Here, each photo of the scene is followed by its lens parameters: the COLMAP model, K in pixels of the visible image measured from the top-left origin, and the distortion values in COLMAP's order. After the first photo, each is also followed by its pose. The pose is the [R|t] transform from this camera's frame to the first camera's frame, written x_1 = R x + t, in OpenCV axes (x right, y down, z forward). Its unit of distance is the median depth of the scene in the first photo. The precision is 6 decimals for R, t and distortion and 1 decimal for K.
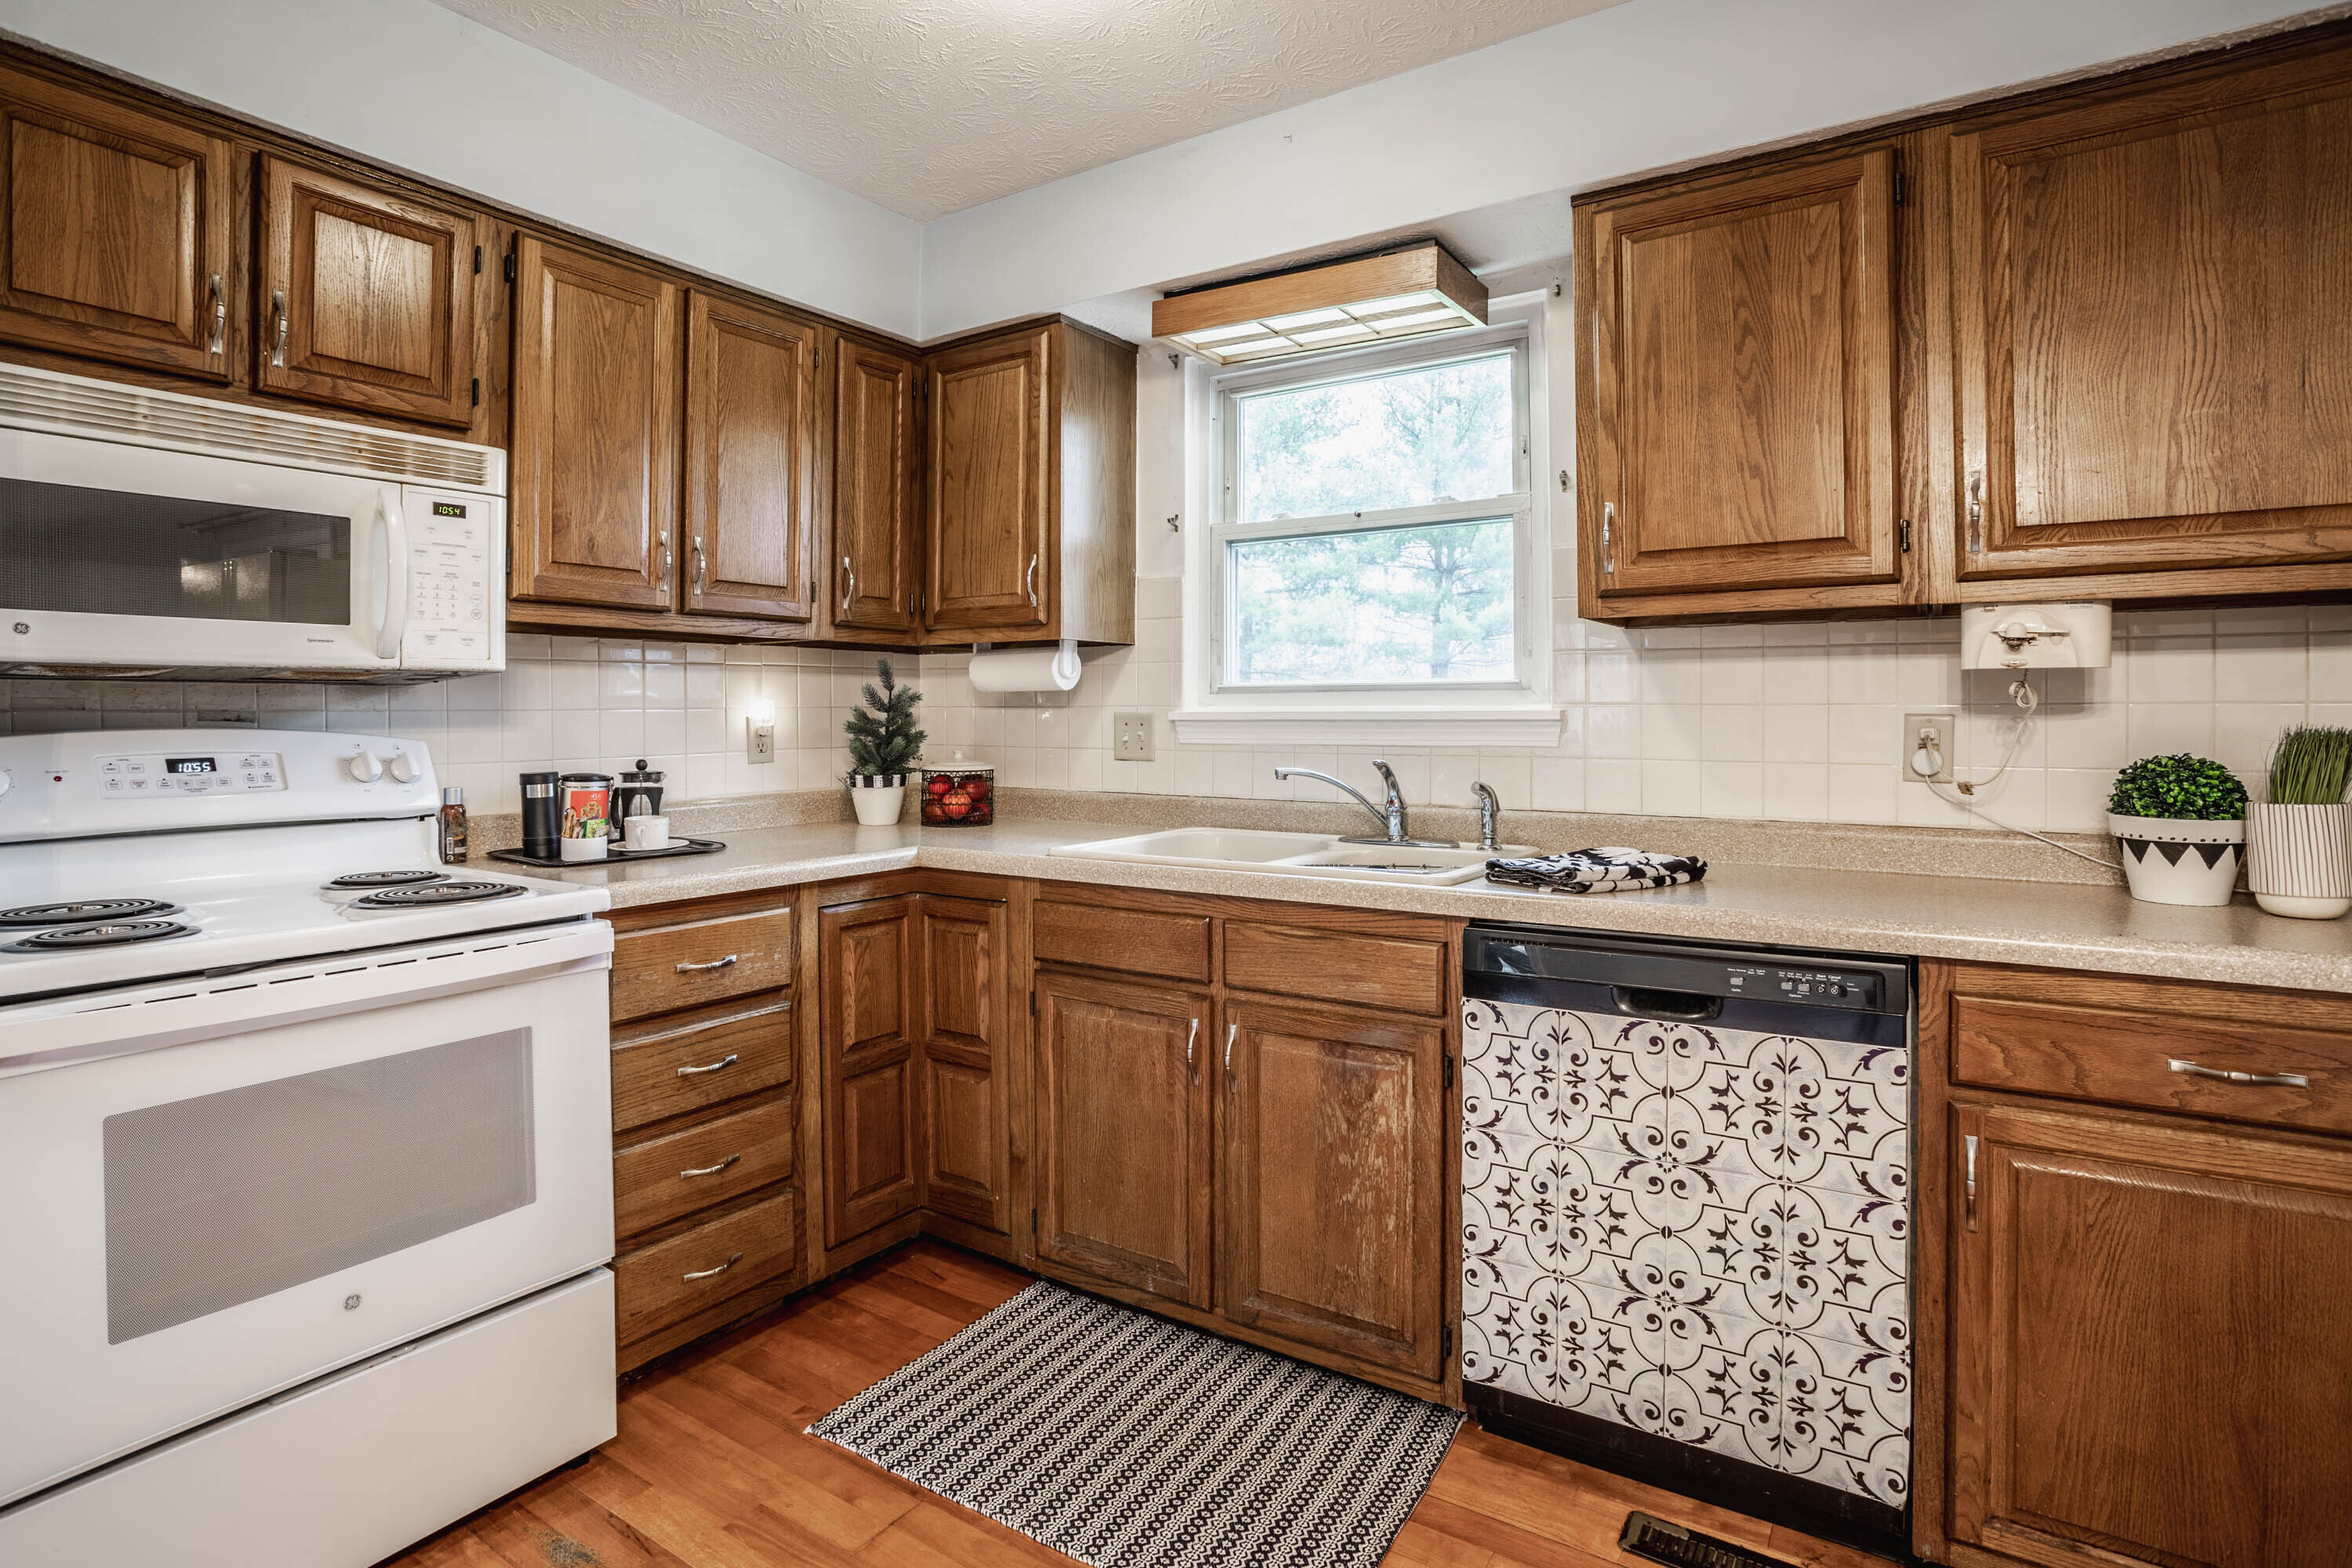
lens RADIAL K [[1203.3, 0, 1190.9], [0, 1203.3, 712.8], [0, 0, 1]] dist [-0.061083, 0.033562]
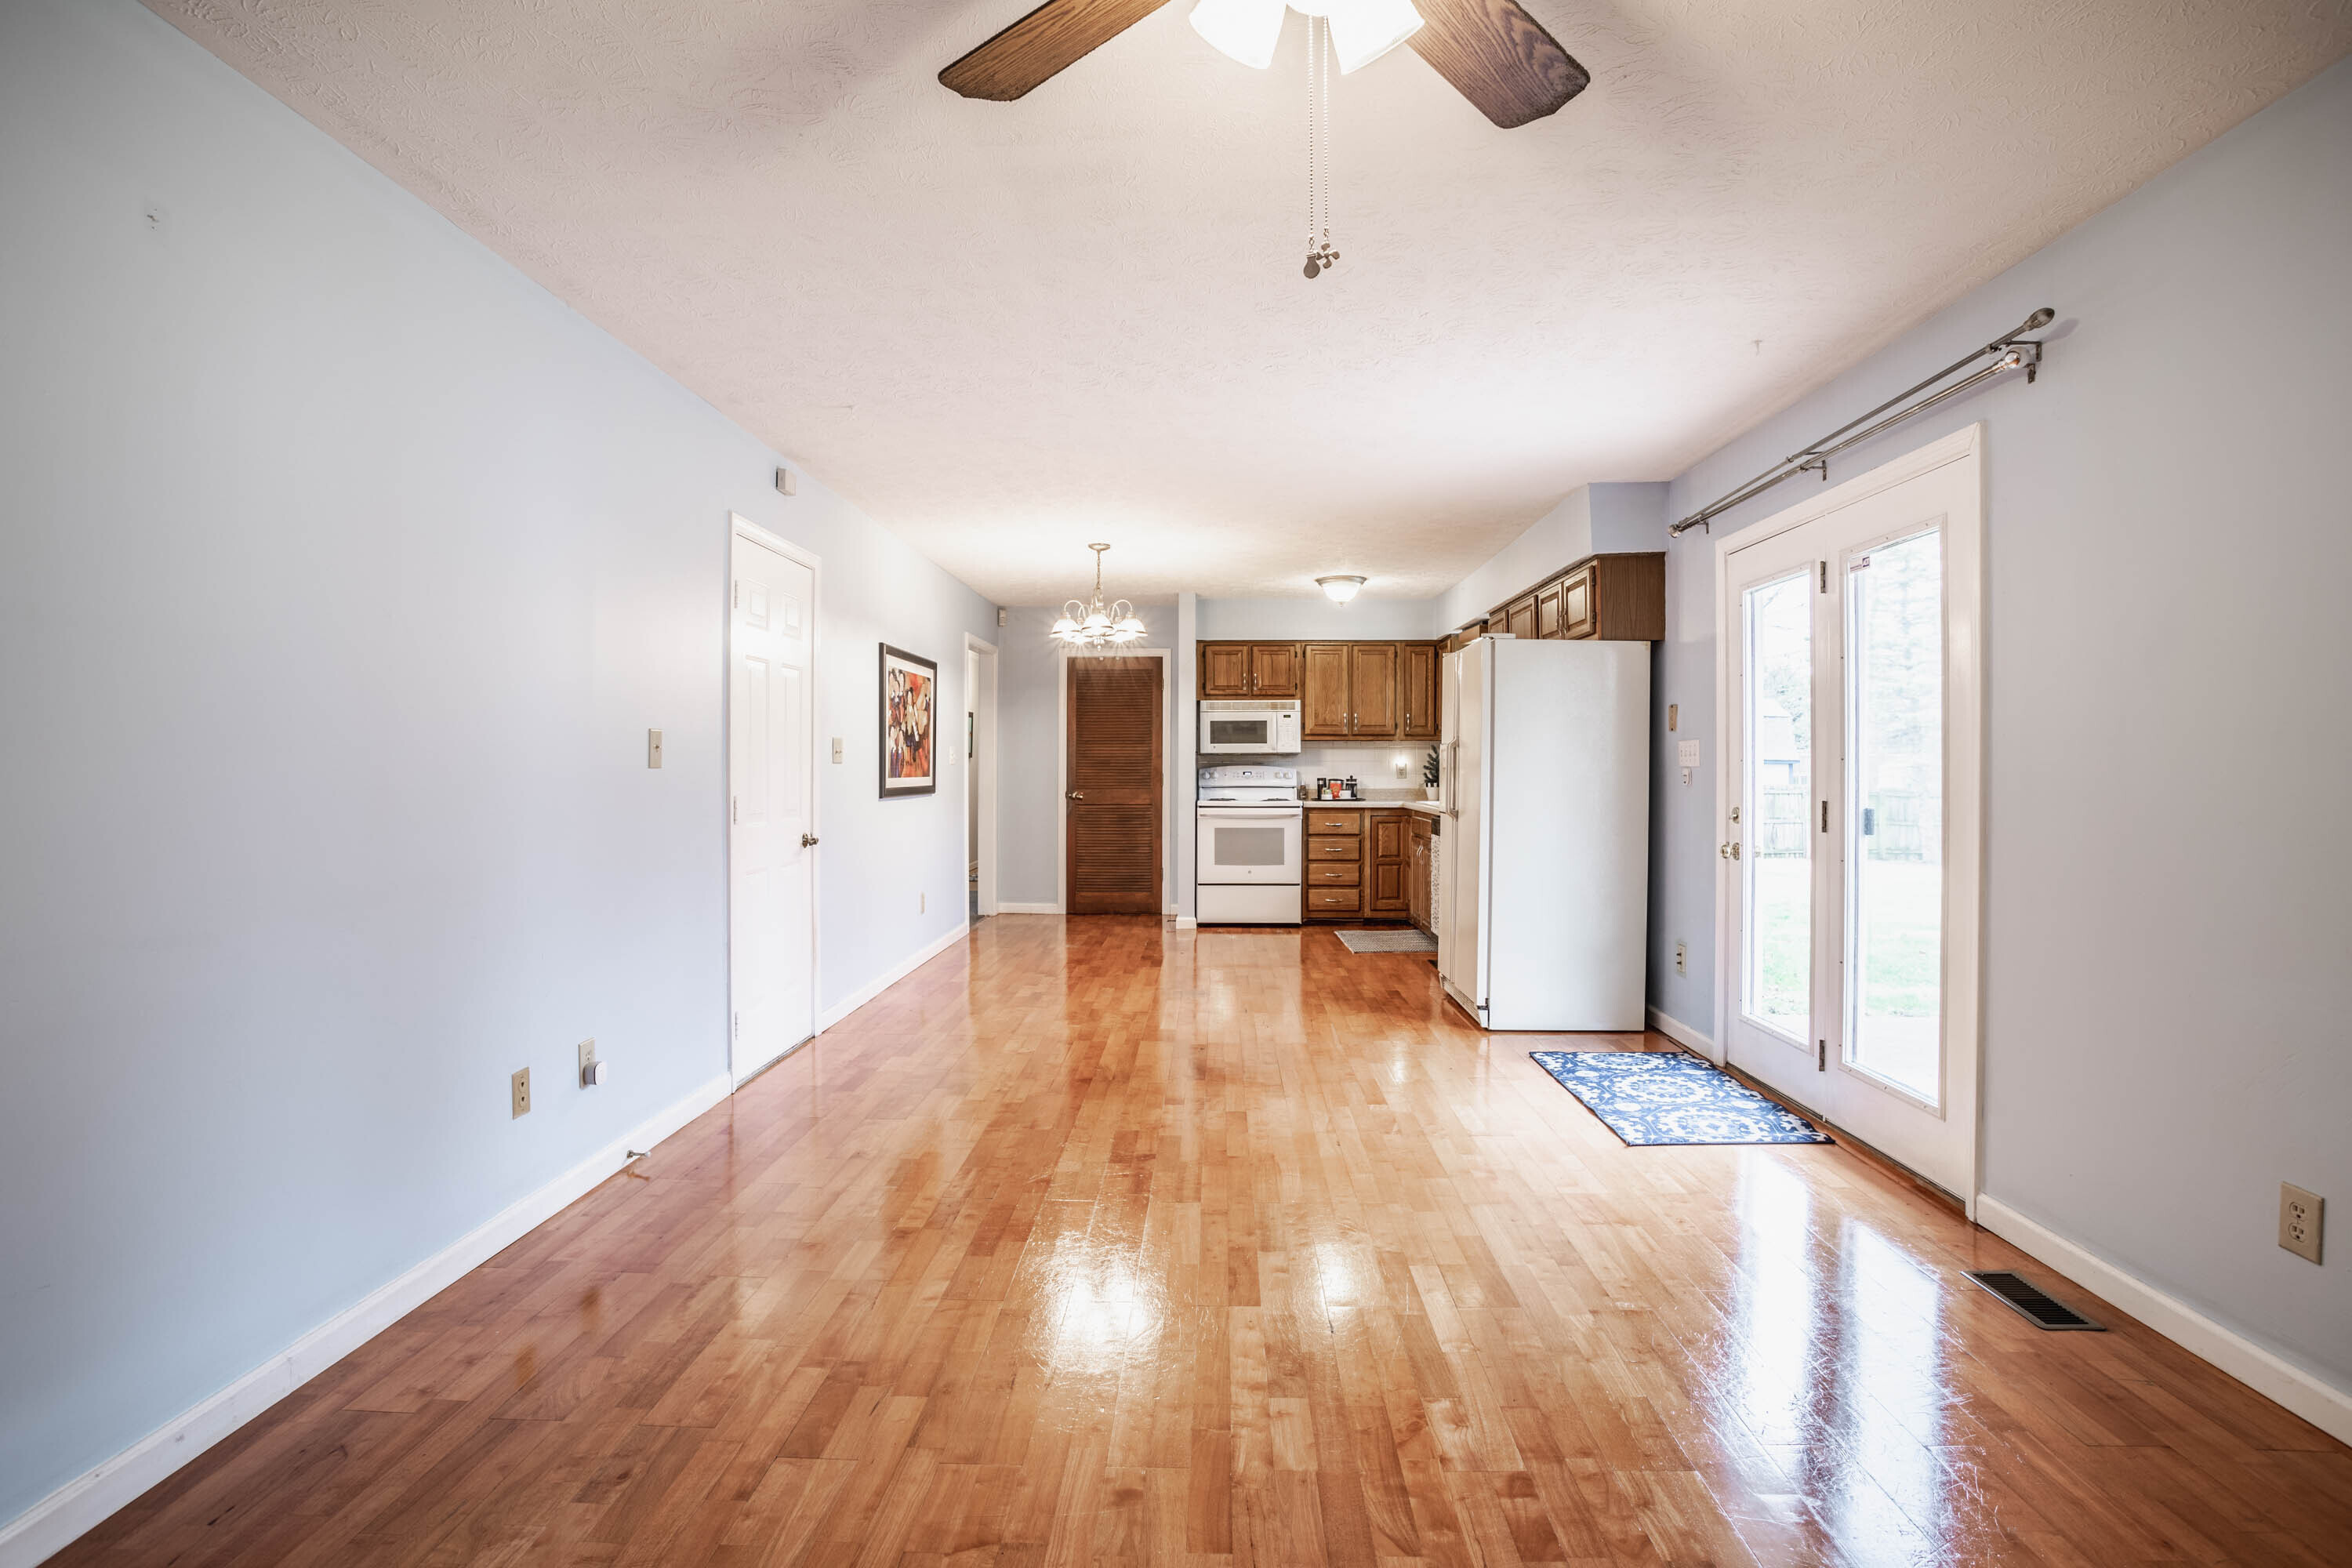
lens RADIAL K [[1151.4, 0, 1154.4], [0, 1151.4, 735.0], [0, 0, 1]] dist [-0.076550, 0.033870]
pose [[0.513833, -0.017971, -0.857702, 2.544789], [-0.001856, 0.999755, -0.022060, -0.005632], [0.857888, 0.012927, 0.513674, -1.481911]]
